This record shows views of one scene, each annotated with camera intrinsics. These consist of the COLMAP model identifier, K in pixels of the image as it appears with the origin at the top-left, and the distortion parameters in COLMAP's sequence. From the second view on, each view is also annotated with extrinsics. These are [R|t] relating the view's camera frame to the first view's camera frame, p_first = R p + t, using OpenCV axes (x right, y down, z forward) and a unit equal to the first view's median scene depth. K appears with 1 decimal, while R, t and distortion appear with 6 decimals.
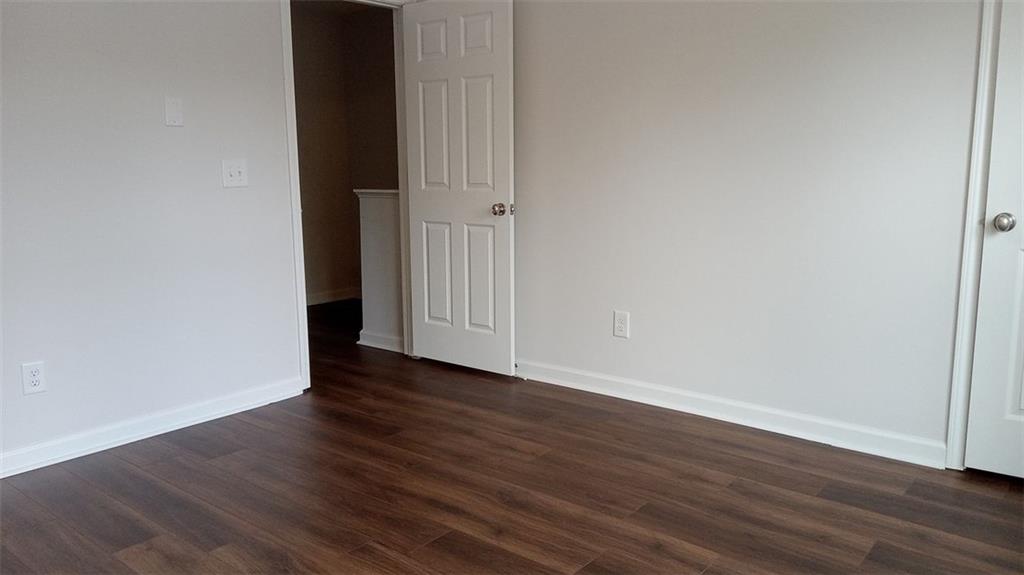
lens RADIAL K [[763.3, 0, 504.4], [0, 763.3, 287.3], [0, 0, 1]] dist [0.019469, -0.033833]
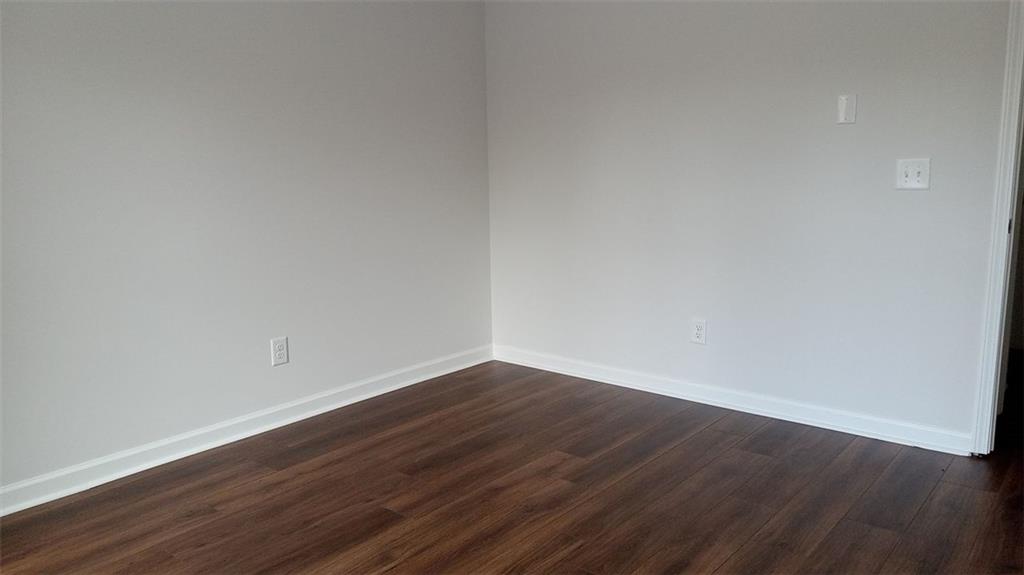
lens RADIAL K [[763.3, 0, 511.5], [0, 763.3, 285.1], [0, 0, 1]] dist [0.019469, -0.033833]
pose [[-0.014877, 0.180322, -0.983495, 0.629377], [-0.128514, 0.975101, 0.180727, -0.148045], [0.991596, 0.129081, 0.008667, 0.667803]]
